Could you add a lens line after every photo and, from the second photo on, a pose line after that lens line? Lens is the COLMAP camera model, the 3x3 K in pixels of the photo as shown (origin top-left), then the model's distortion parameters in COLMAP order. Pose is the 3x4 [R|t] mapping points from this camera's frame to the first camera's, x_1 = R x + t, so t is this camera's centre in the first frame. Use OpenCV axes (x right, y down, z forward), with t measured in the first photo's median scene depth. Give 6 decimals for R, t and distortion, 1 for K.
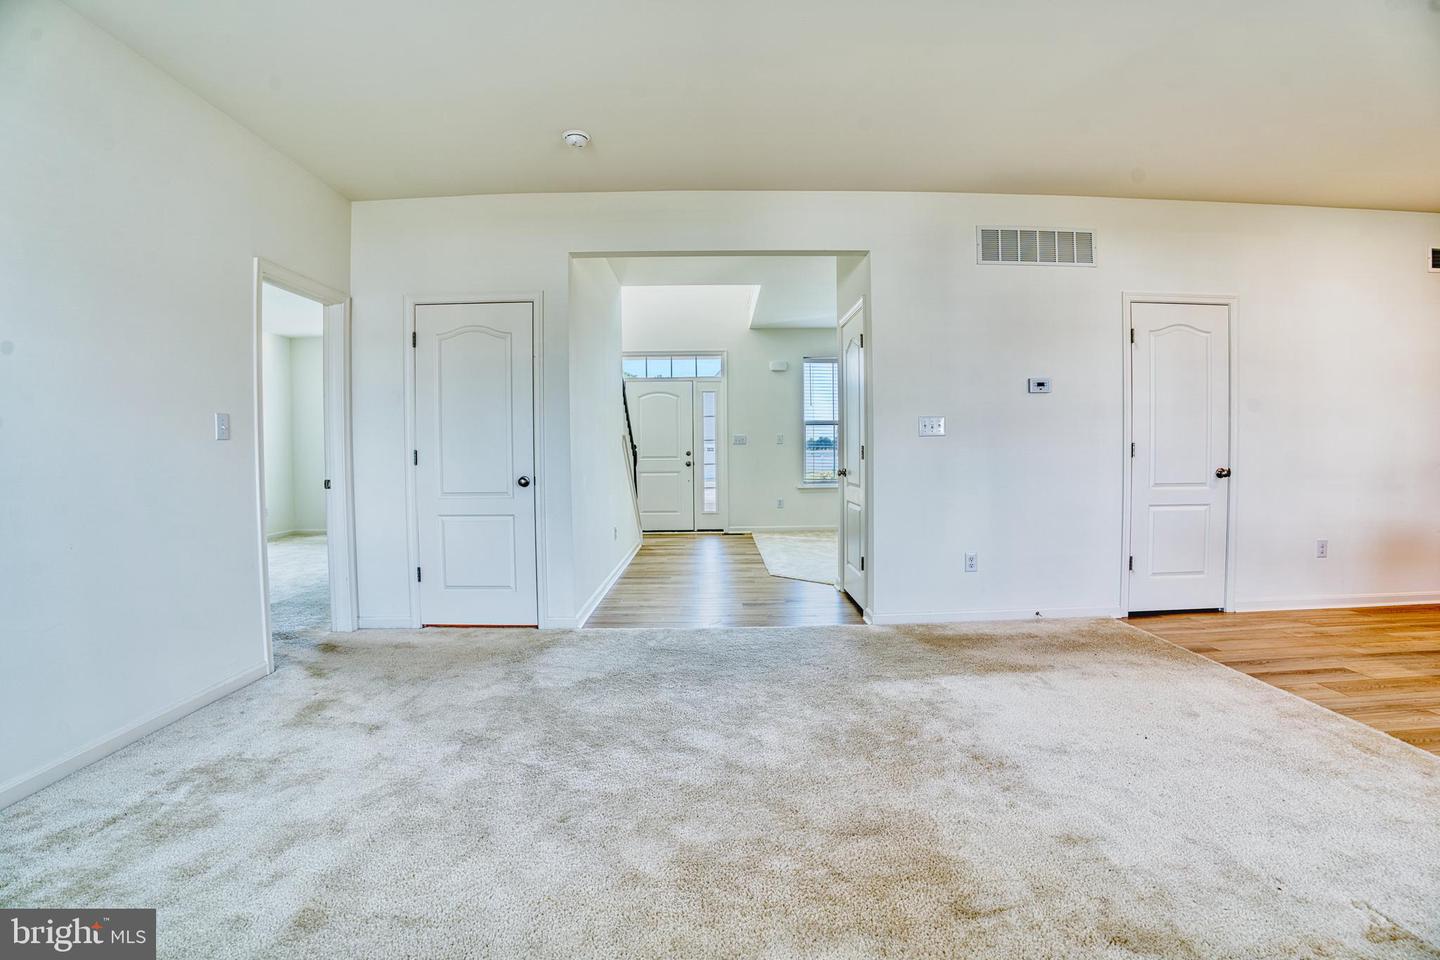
lens RADIAL K [[671.2, 0, 720.7], [0, 671.2, 469.8], [0, 0, 1]] dist [-0.107688, 0.024942]
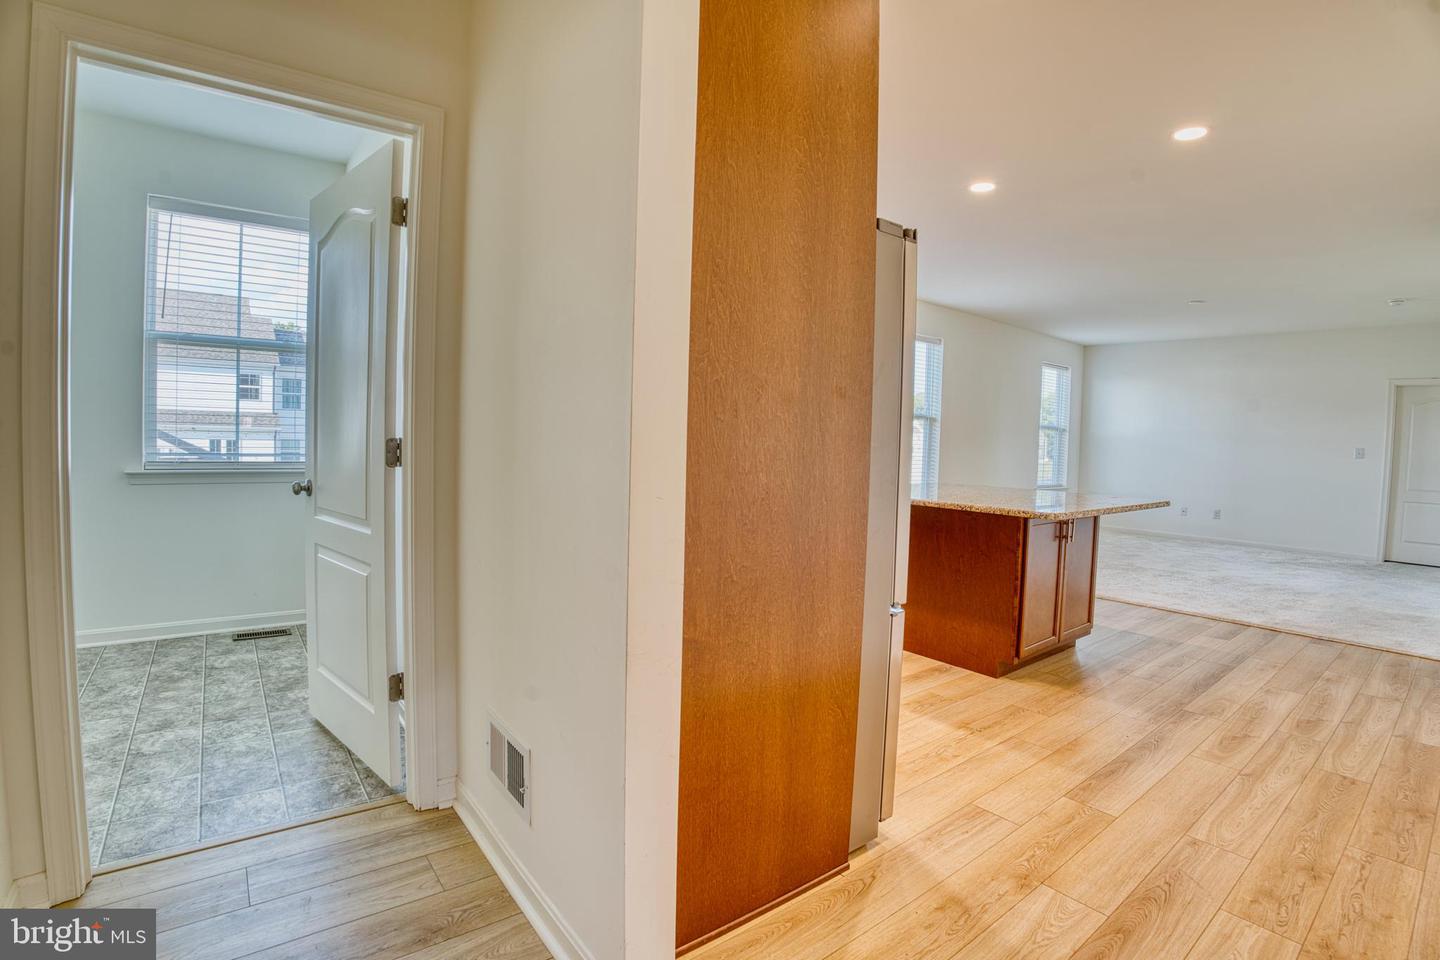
lens RADIAL K [[679.0, 0, 720.1], [0, 679.0, 473.4], [0, 0, 1]] dist [-0.105479, 0.024790]
pose [[-0.795395, 0.016102, -0.605878, 1.964431], [-0.041254, 0.995890, 0.080626, -0.060026], [0.604686, 0.089125, -0.791462, 1.021663]]
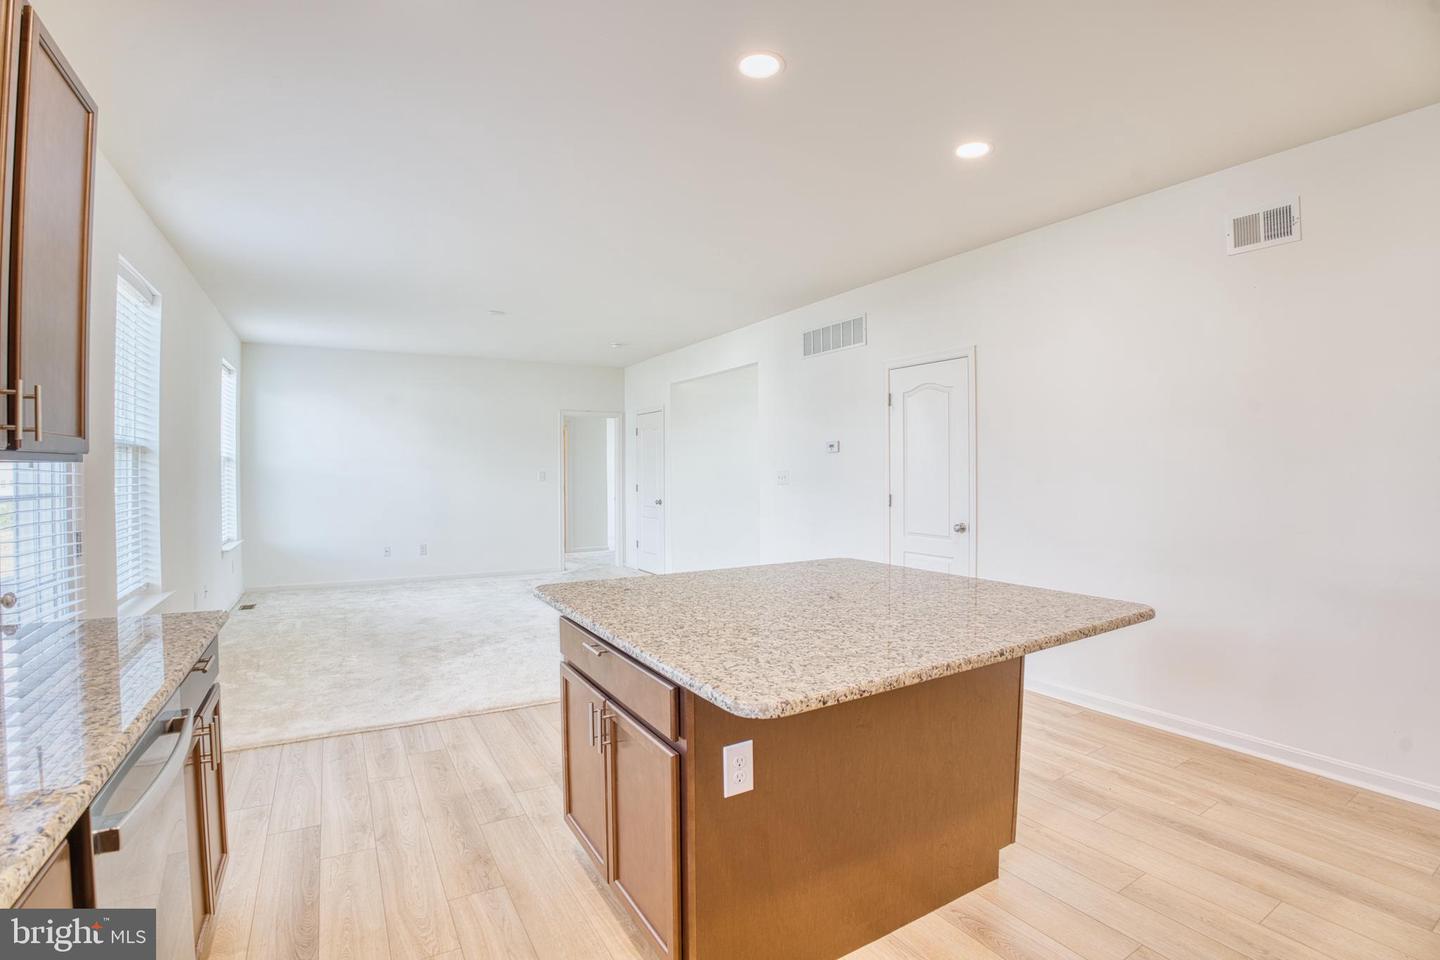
lens RADIAL K [[671.2, 0, 720.7], [0, 671.2, 469.8], [0, 0, 1]] dist [-0.107688, 0.024942]
pose [[0.498323, 0.007999, -0.866955, 1.527491], [-0.024899, 0.999677, -0.005088, -0.071632], [0.866634, 0.024122, 0.498361, 0.159574]]
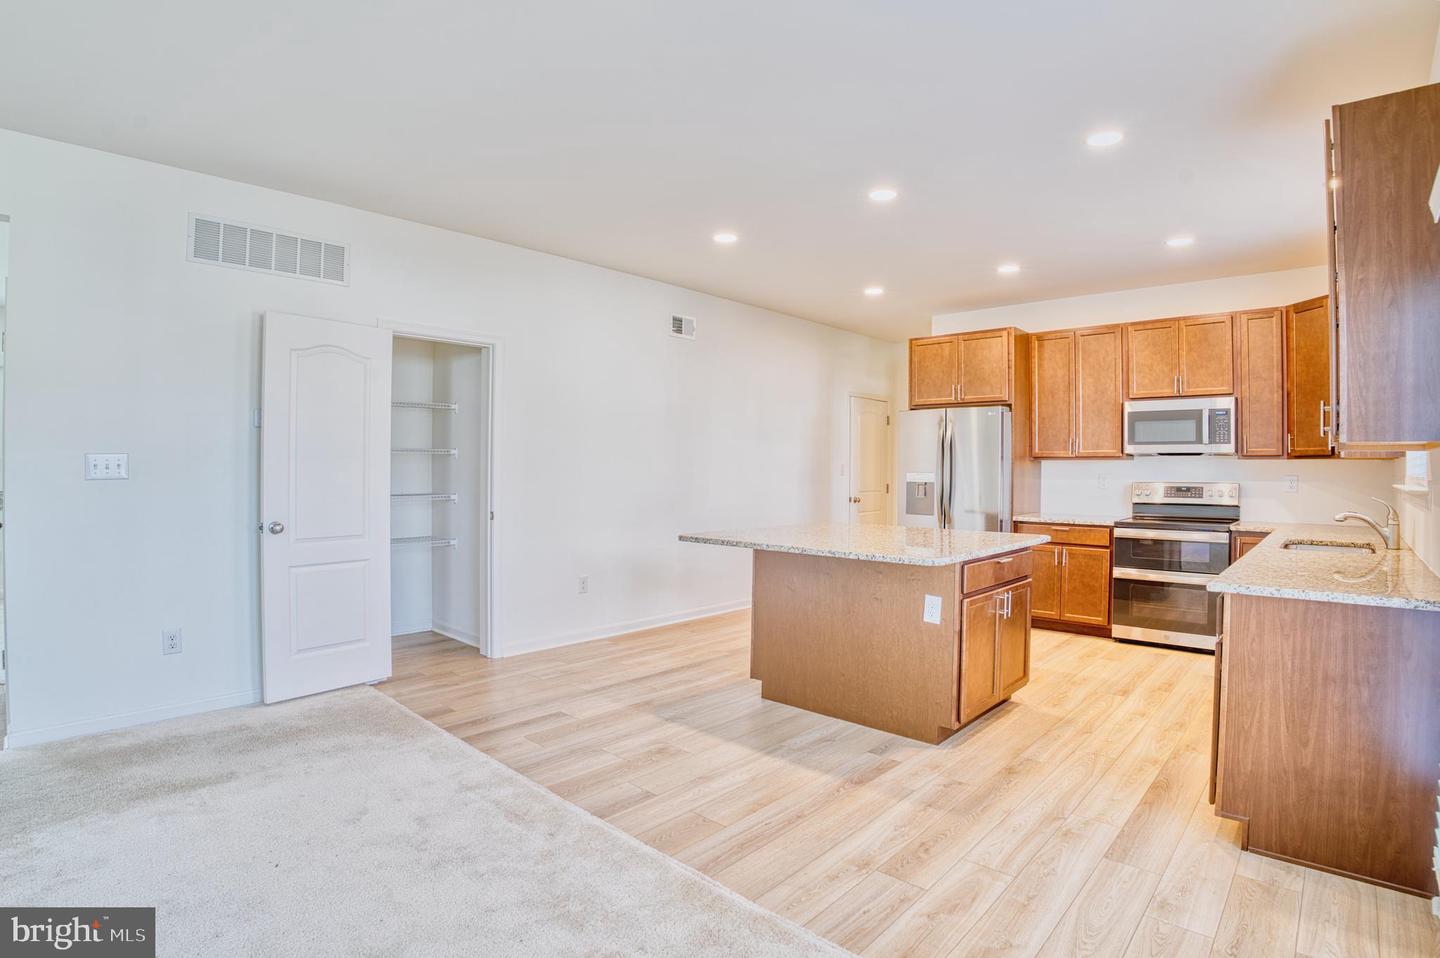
lens RADIAL K [[722.5, 0, 723.2], [0, 722.5, 468.3], [0, 0, 1]] dist [-0.113069, 0.030239]
pose [[0.686299, 0.013757, 0.727190, 0.248984], [0.008436, 0.999603, -0.026872, -0.037638], [-0.727271, 0.024577, 0.685910, -0.021477]]
